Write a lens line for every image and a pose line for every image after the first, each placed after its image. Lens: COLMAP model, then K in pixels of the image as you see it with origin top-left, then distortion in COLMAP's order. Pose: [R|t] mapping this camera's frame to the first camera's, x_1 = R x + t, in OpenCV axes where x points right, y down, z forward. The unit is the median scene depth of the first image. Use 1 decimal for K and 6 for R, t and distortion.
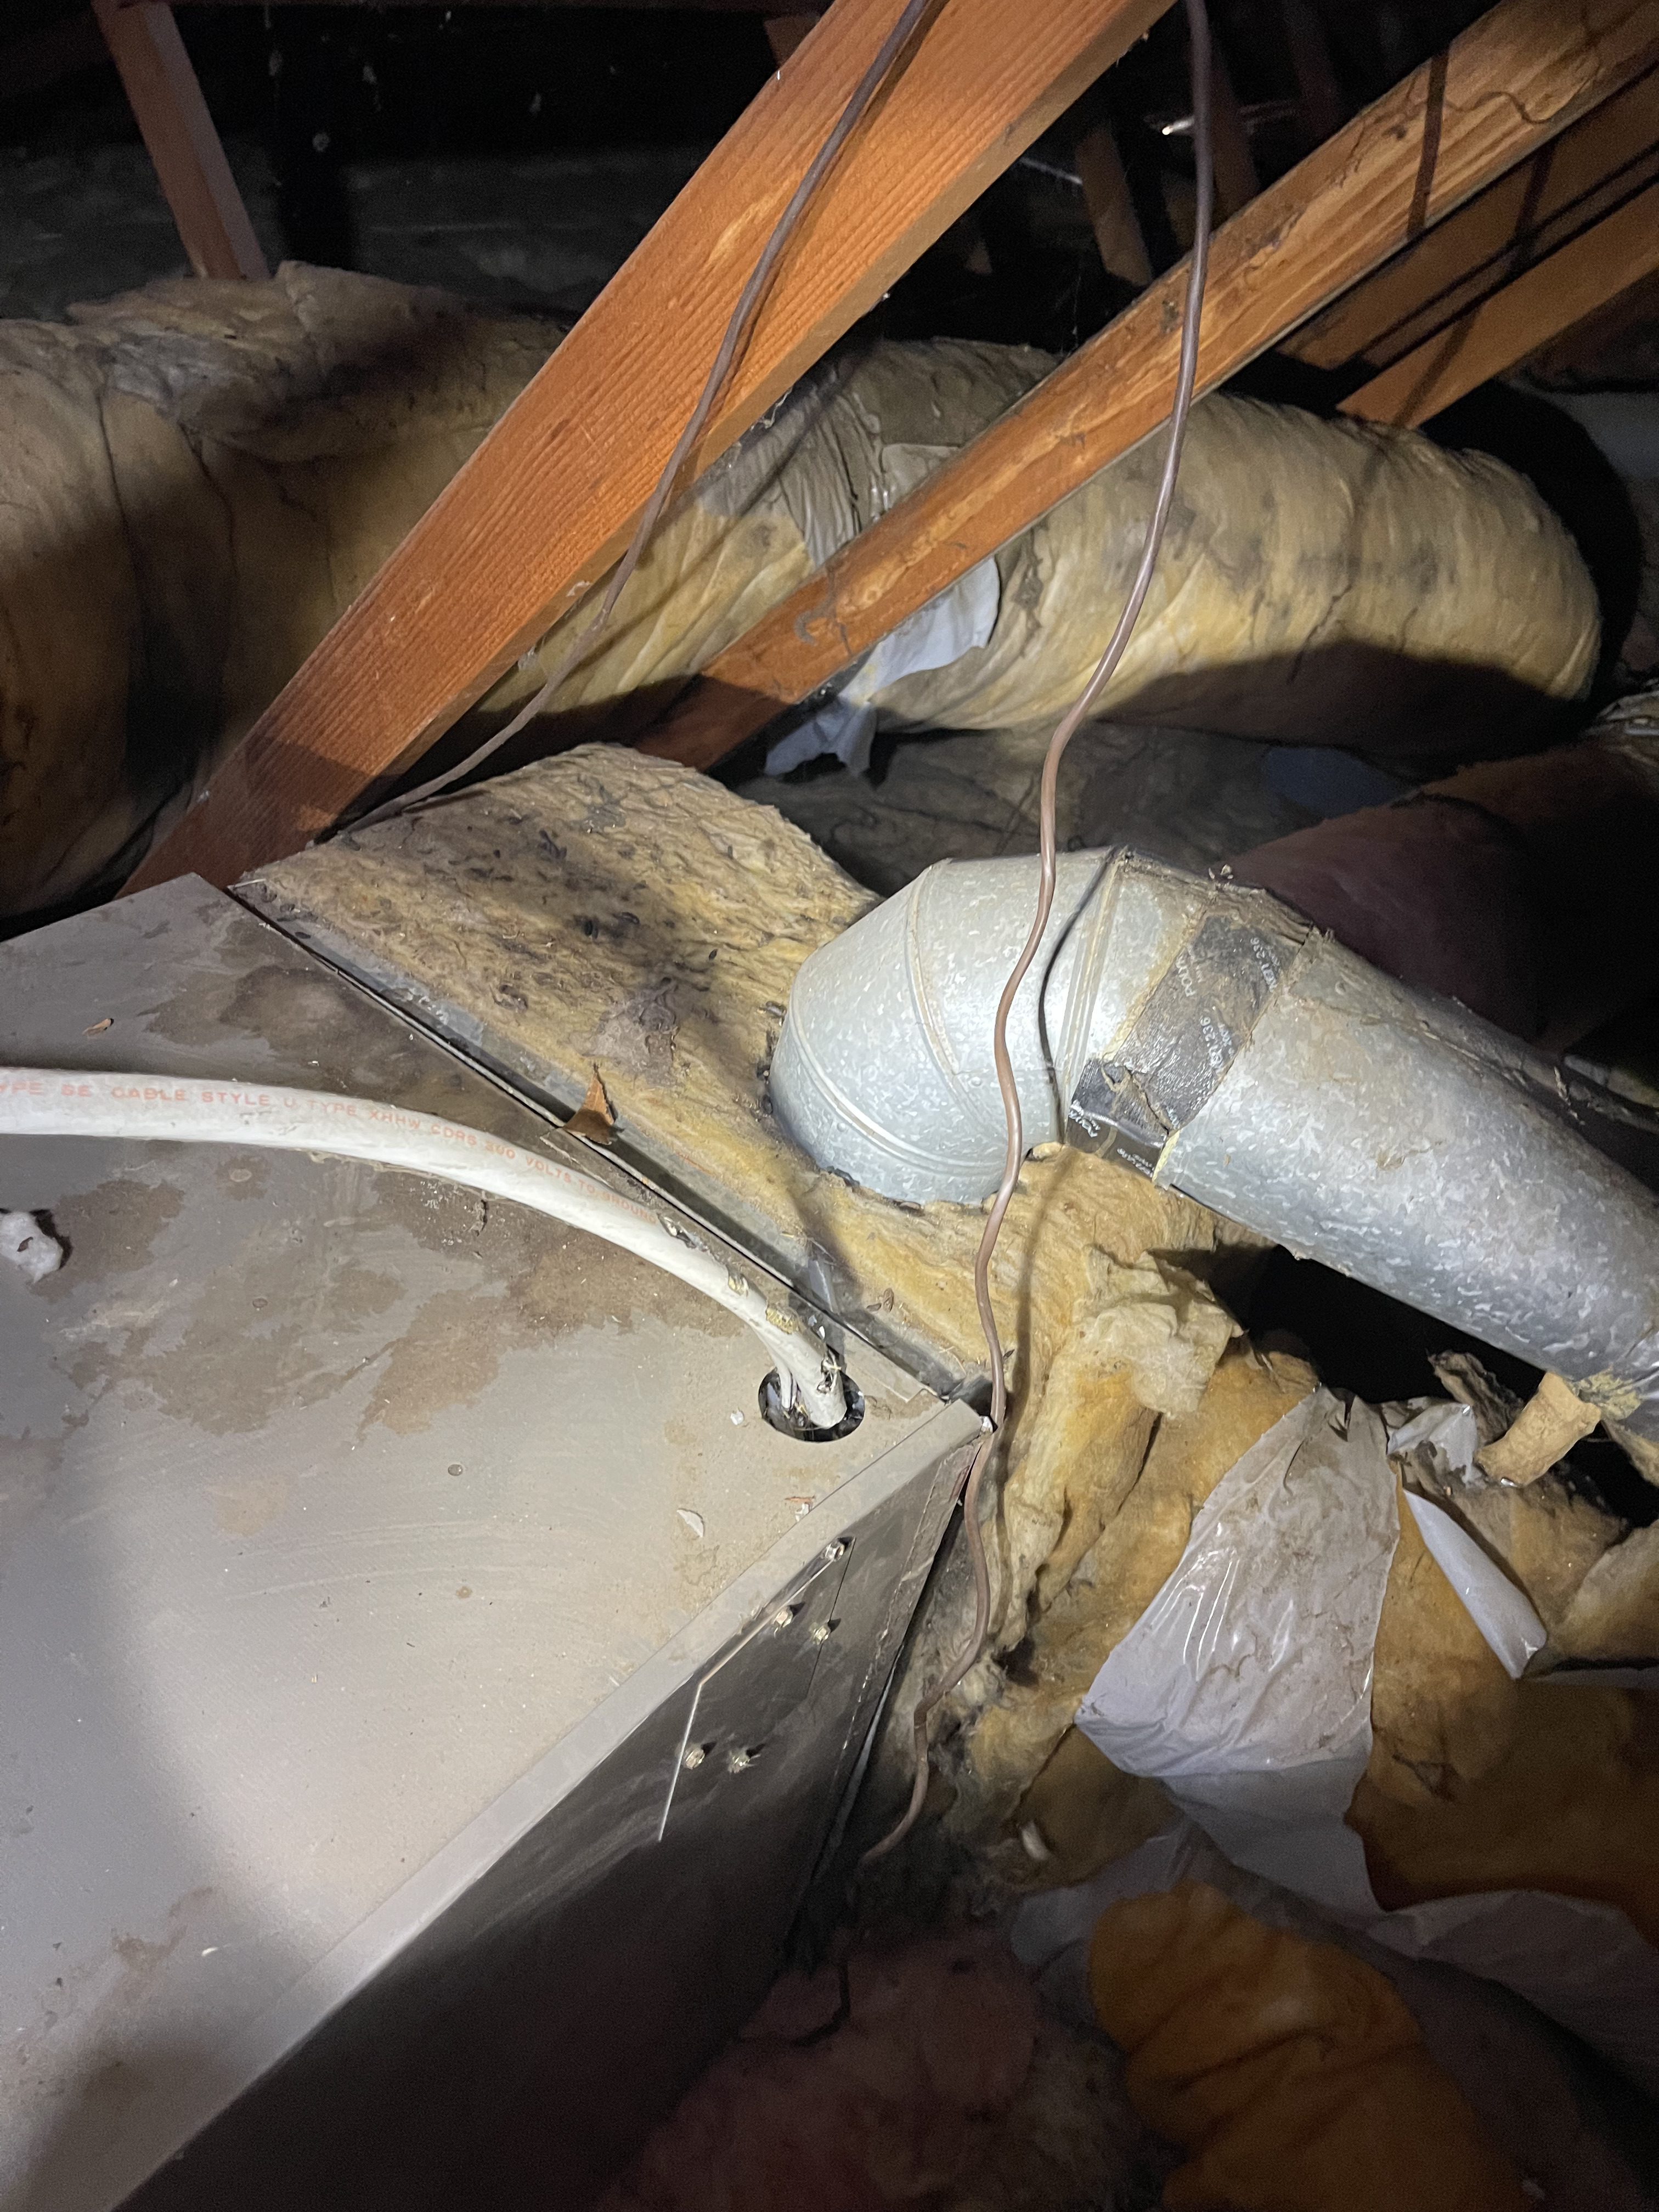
lens RADIAL K [[1586.9, 0, 824.1], [0, 1586.9, 1110.3], [0, 0, 1]] dist [-0.005716, -0.011810]
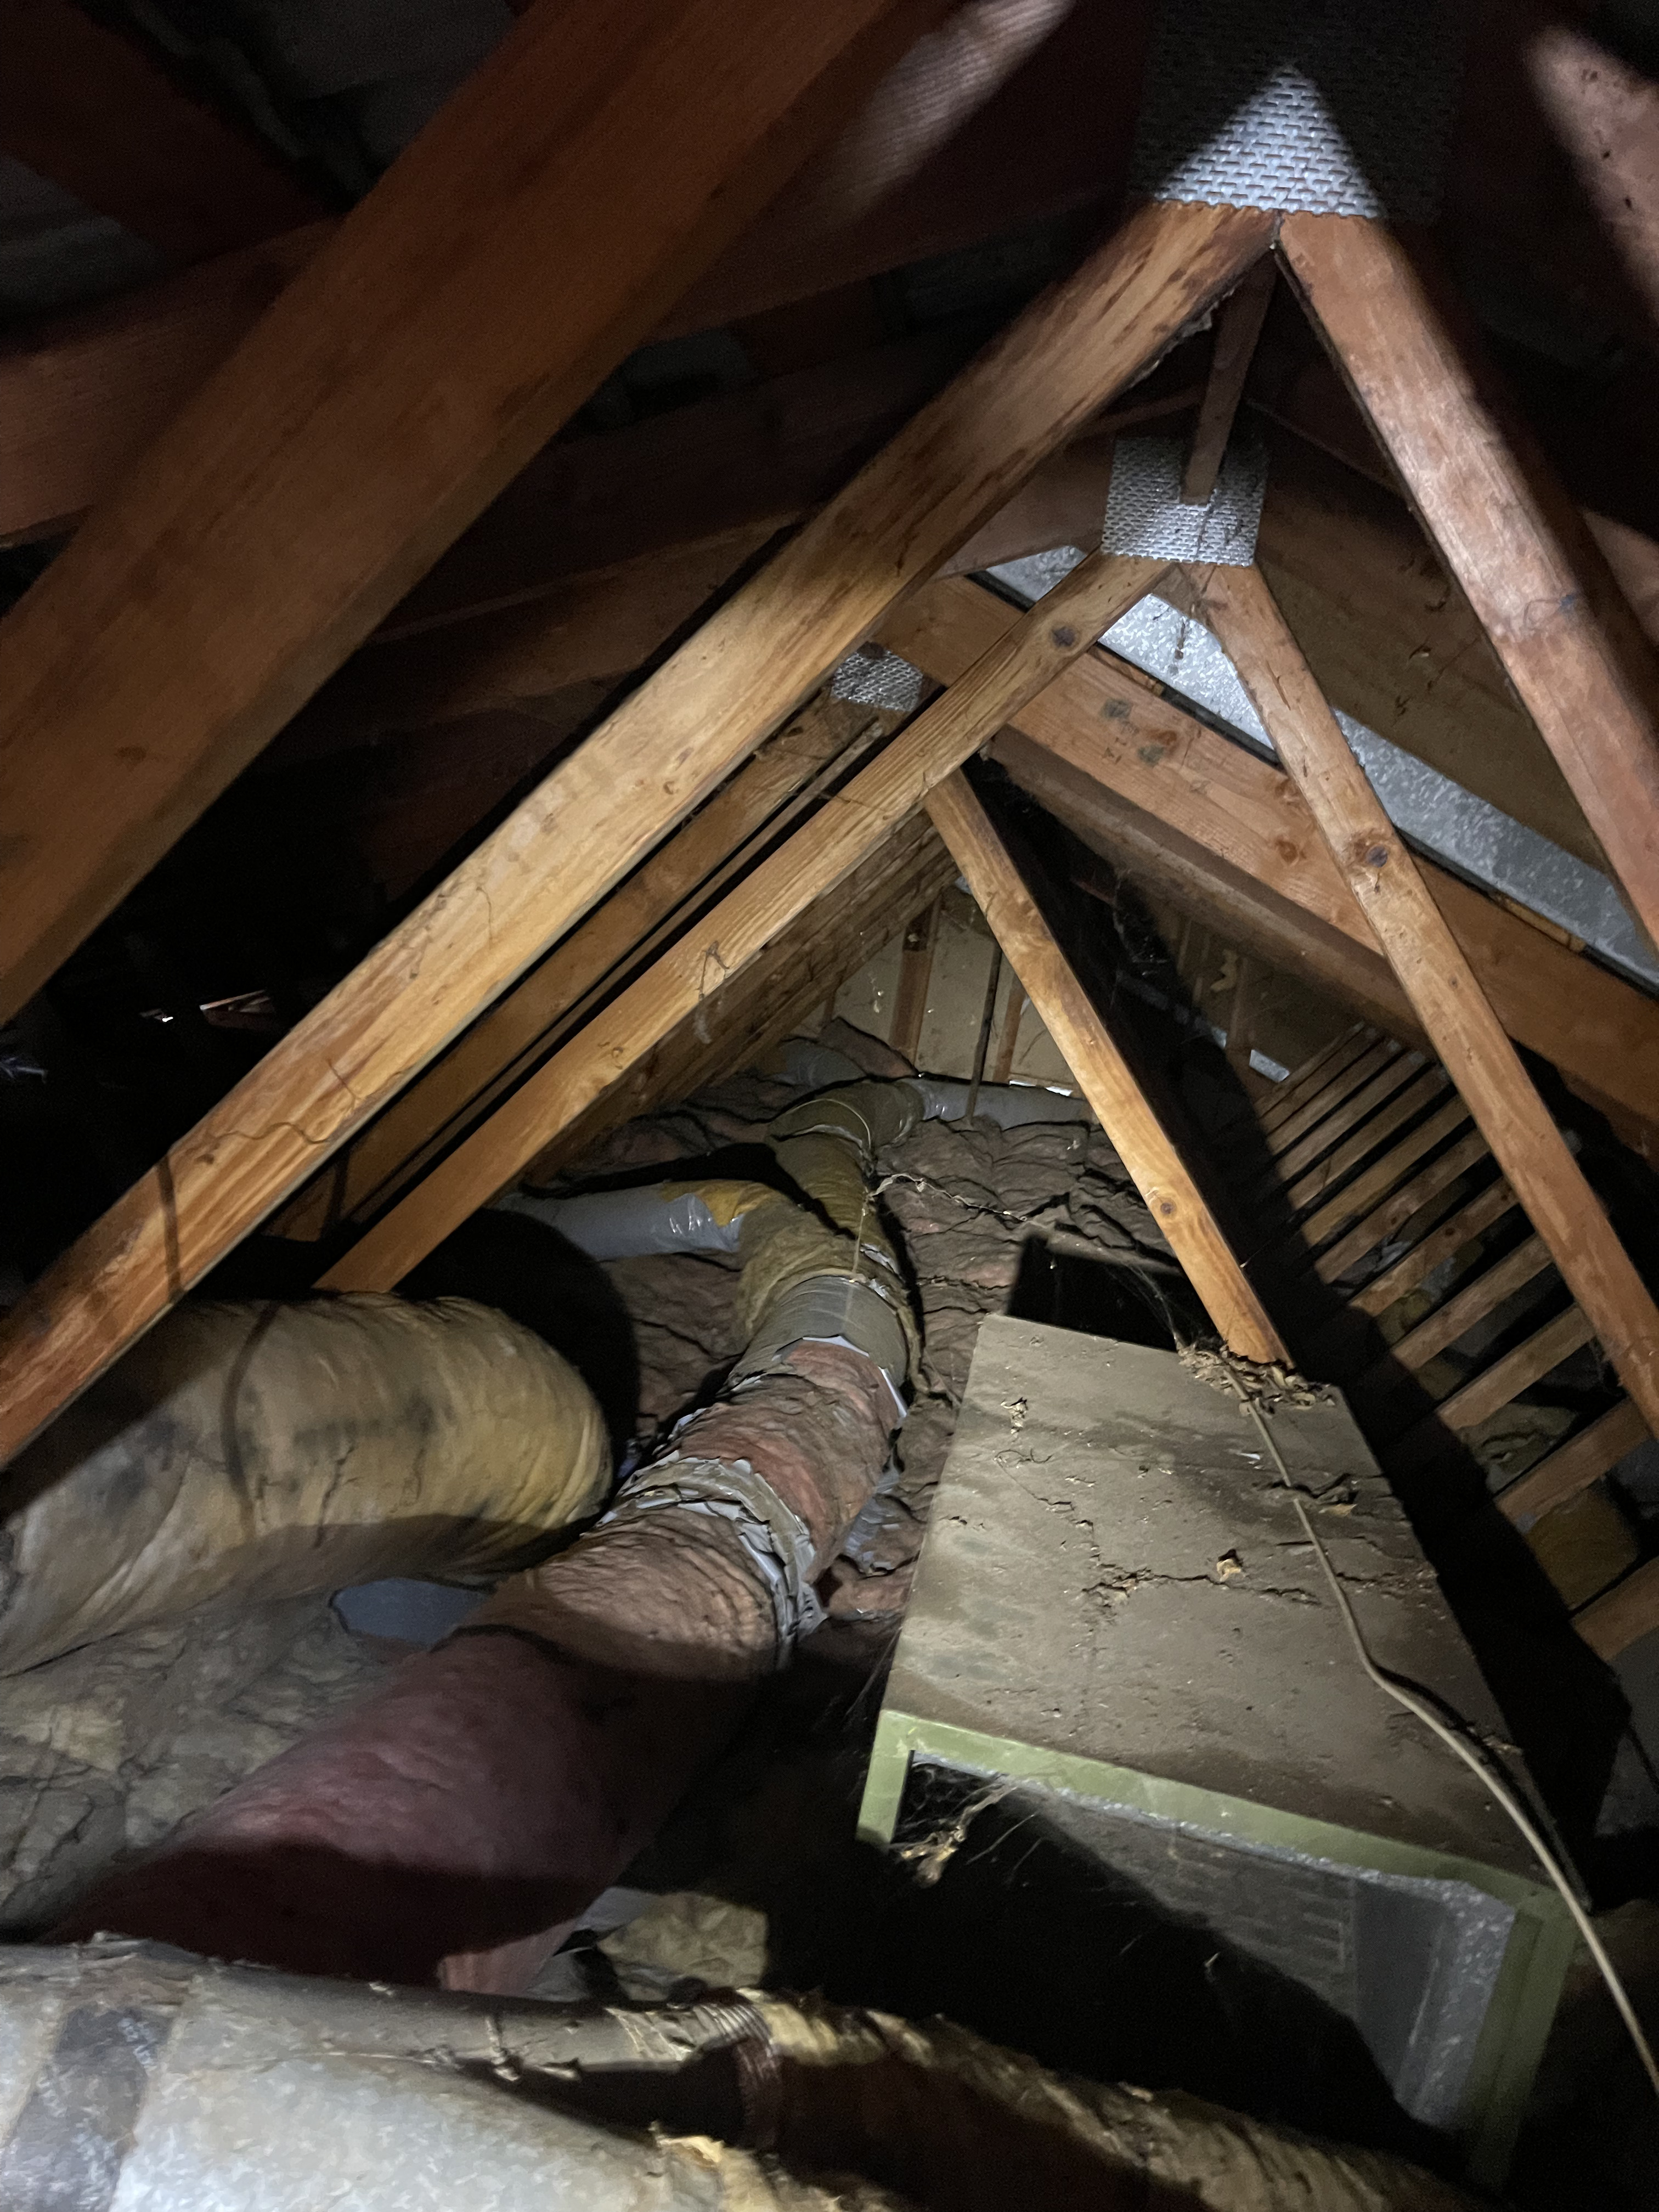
lens RADIAL K [[1586.9, 0, 828.9], [0, 1586.9, 1107.0], [0, 0, 1]] dist [-0.005716, -0.011810]
pose [[0.870018, -0.129117, 0.475812, 0.218473], [0.316711, 0.885998, -0.338677, -0.117039], [-0.377840, 0.445350, 0.811727, -0.143922]]
